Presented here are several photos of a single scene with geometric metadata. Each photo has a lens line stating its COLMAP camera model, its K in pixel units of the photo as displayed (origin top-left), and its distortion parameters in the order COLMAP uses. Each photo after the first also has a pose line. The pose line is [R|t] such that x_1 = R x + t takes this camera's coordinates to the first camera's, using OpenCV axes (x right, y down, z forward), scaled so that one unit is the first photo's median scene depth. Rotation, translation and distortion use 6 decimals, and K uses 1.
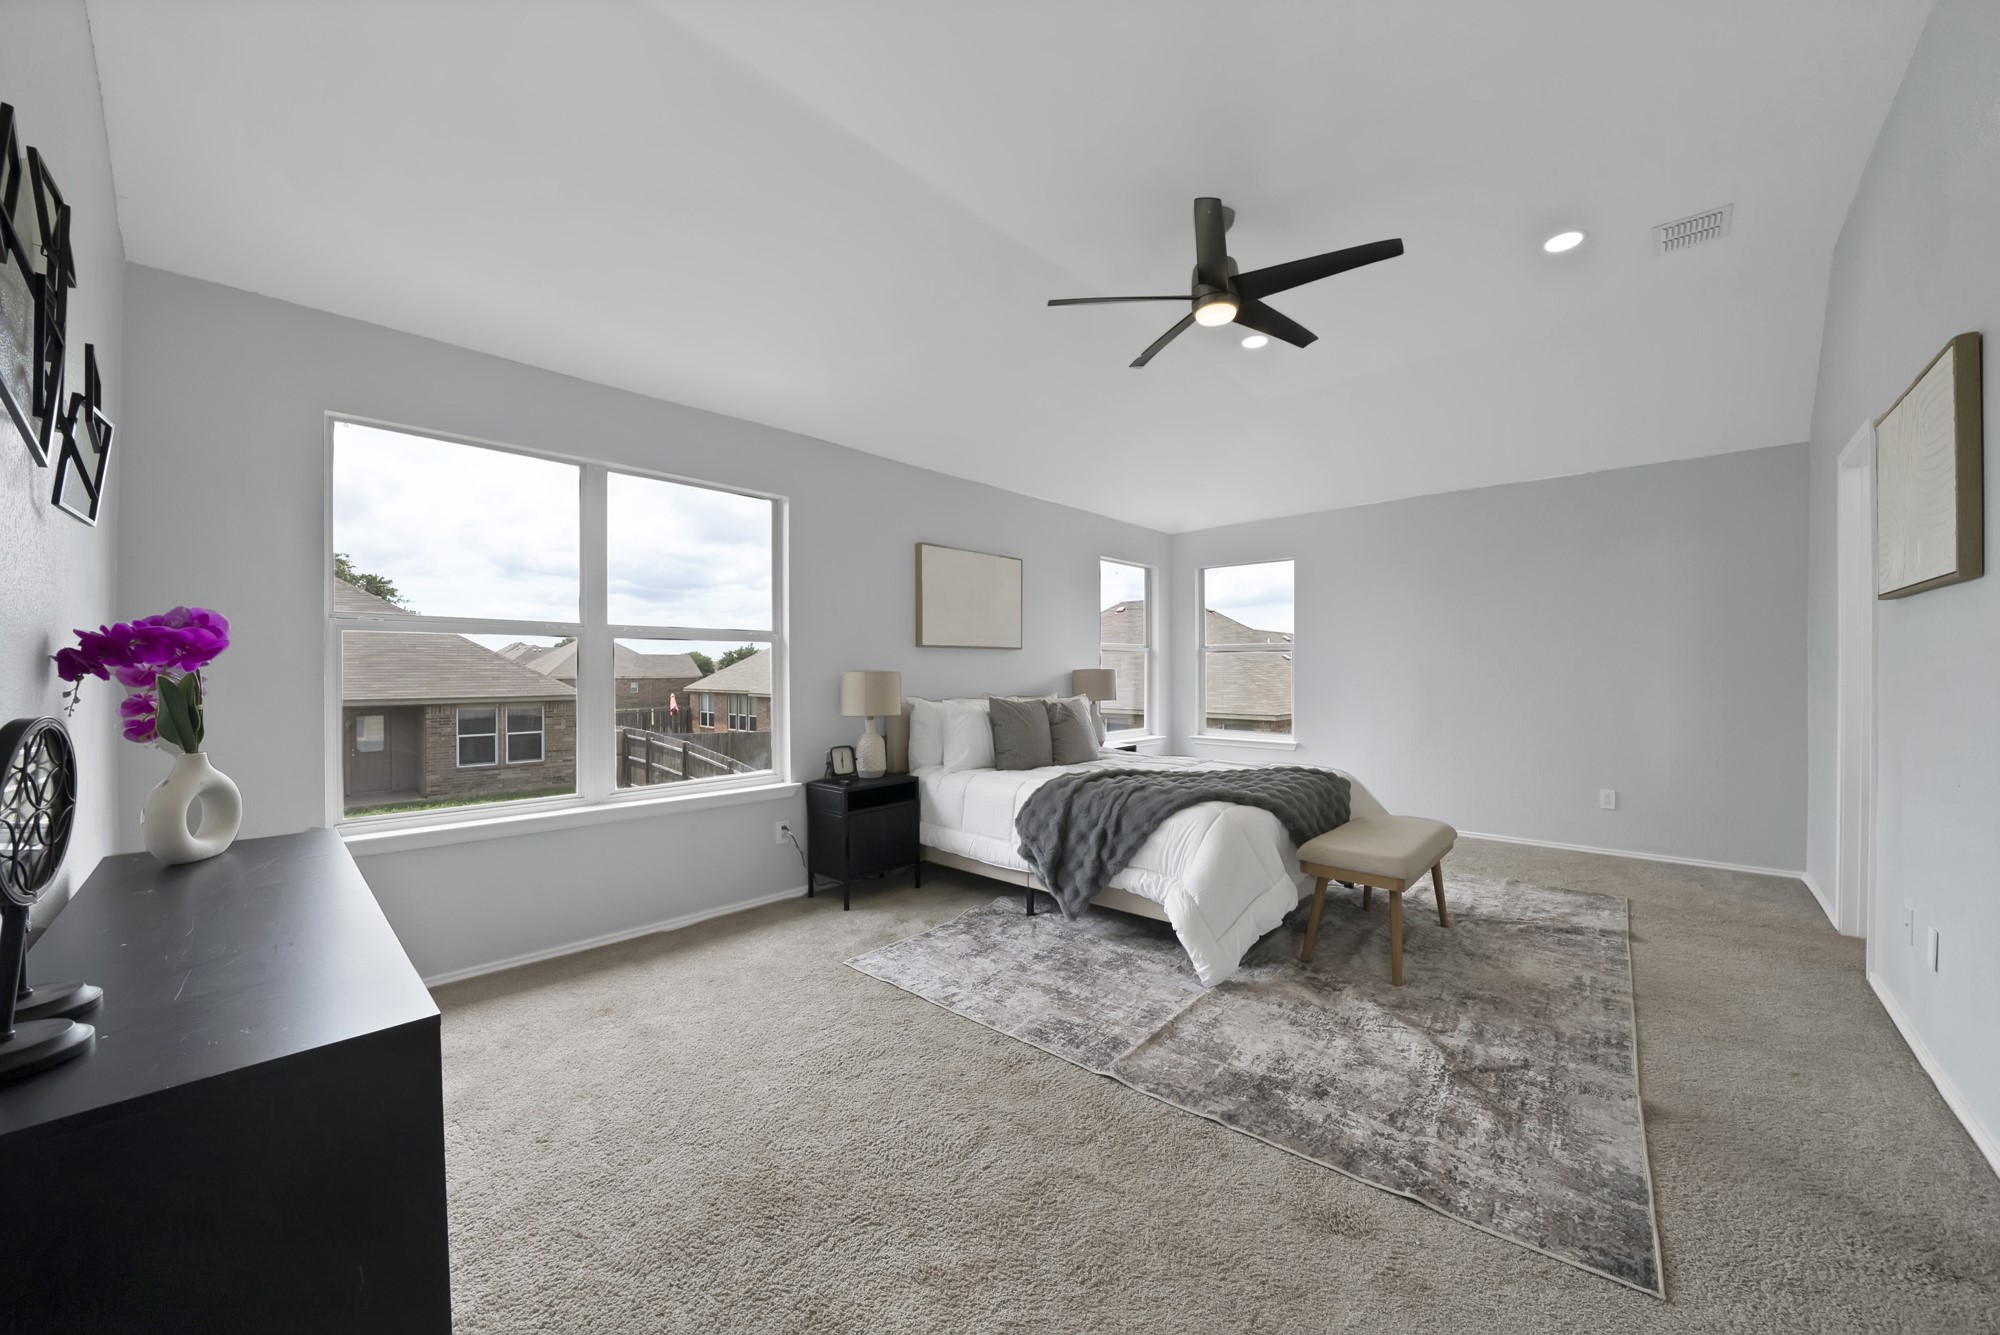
lens RADIAL K [[717.7, 0, 999.7], [0, 717.7, 678.2], [0, 0, 1]] dist [-0.013205, 0.000219]
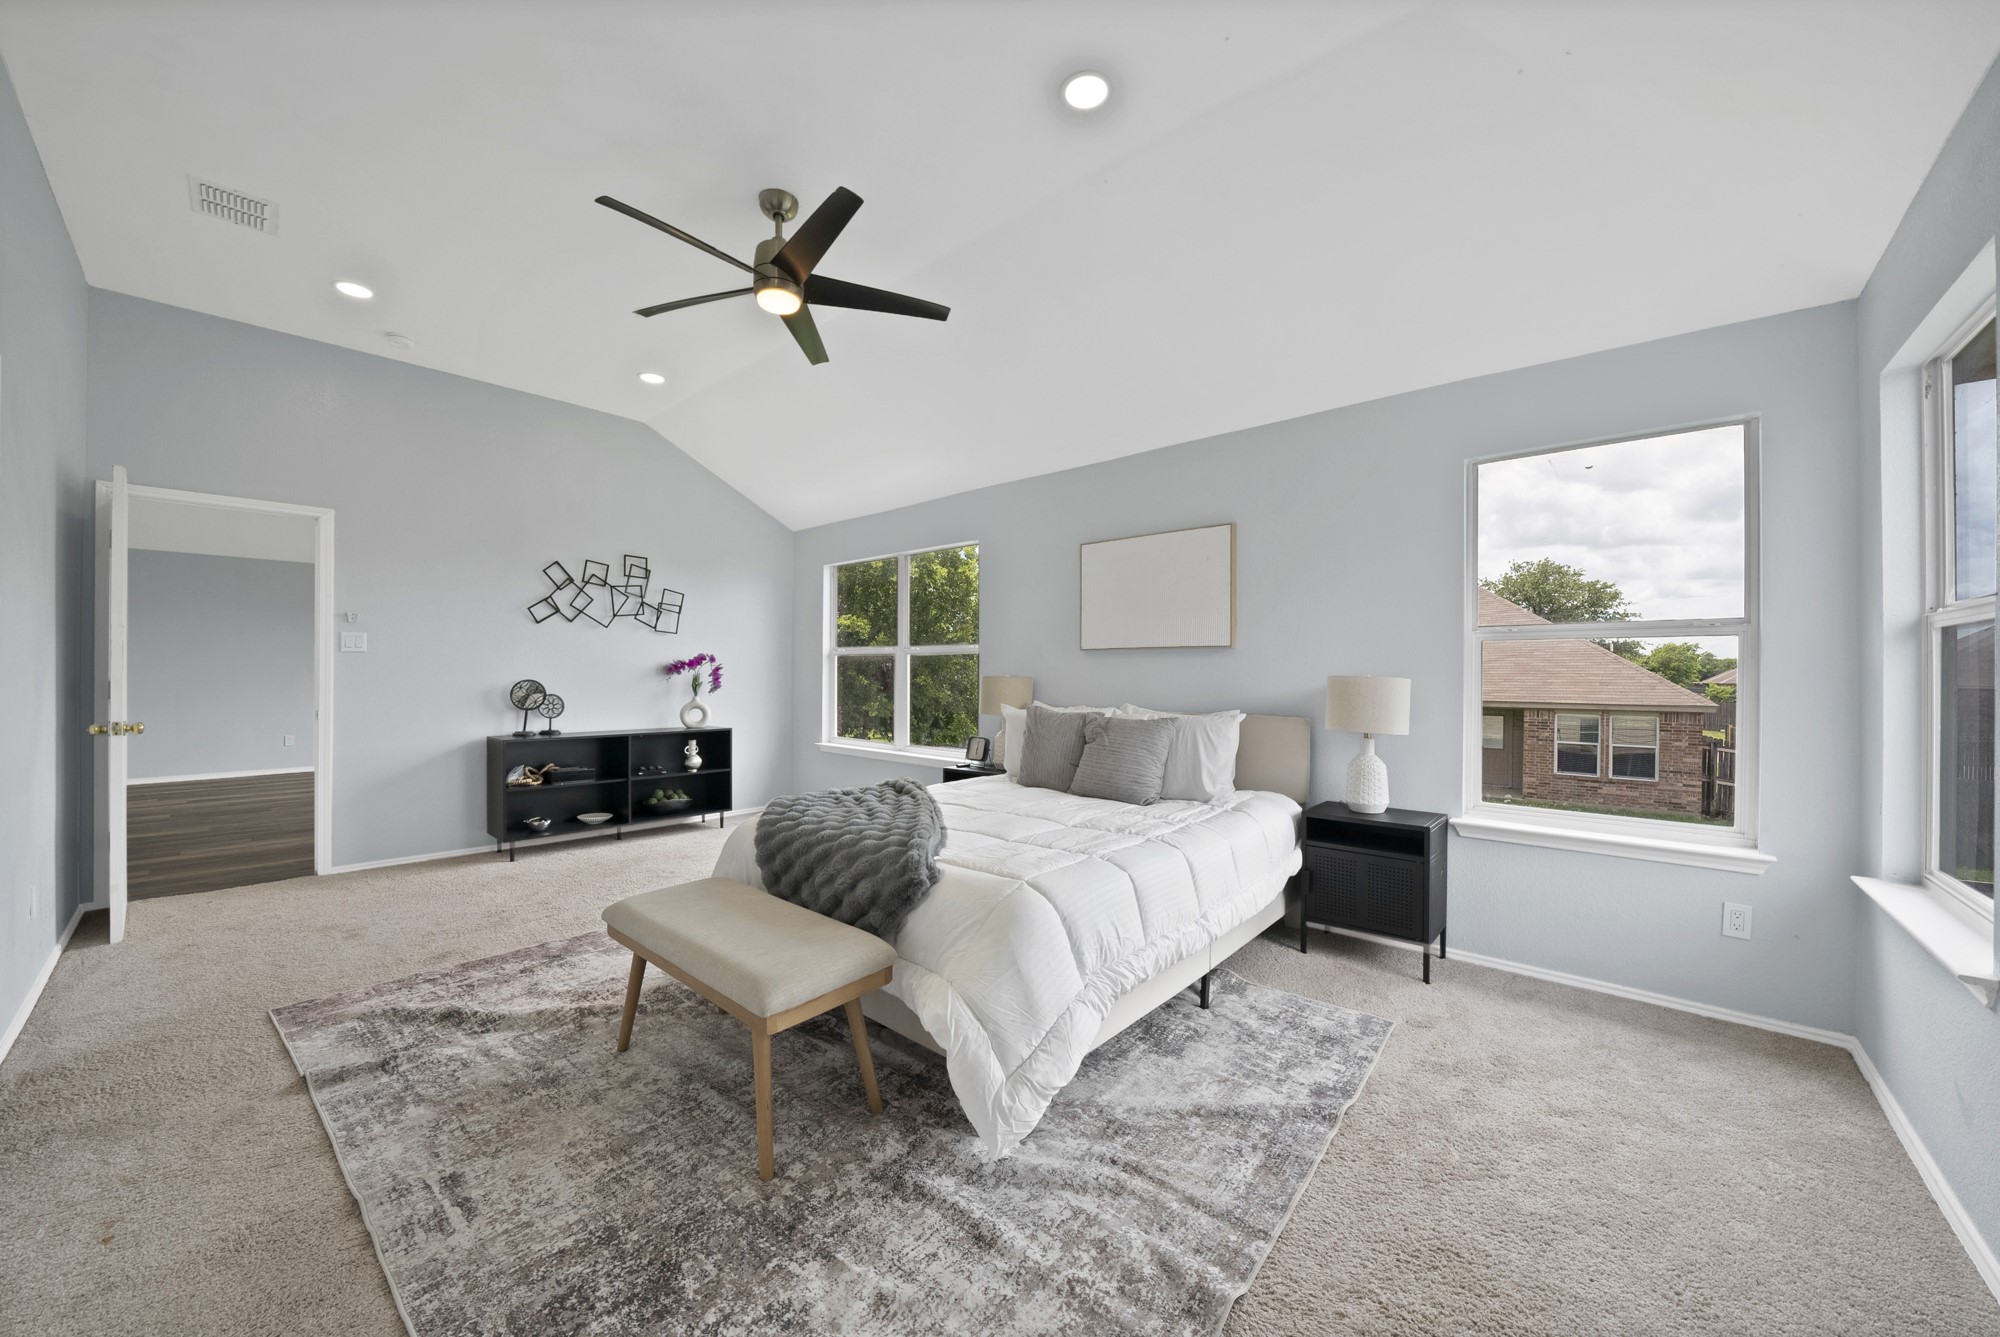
lens RADIAL K [[717.7, 0, 999.7], [0, 717.7, 679.2], [0, 0, 1]] dist [-0.013205, 0.000219]
pose [[0.022350, 0.011439, -0.999685, 0.857098], [-0.016447, 0.999803, 0.011073, -0.013690], [0.999615, 0.016195, 0.022533, 0.867343]]
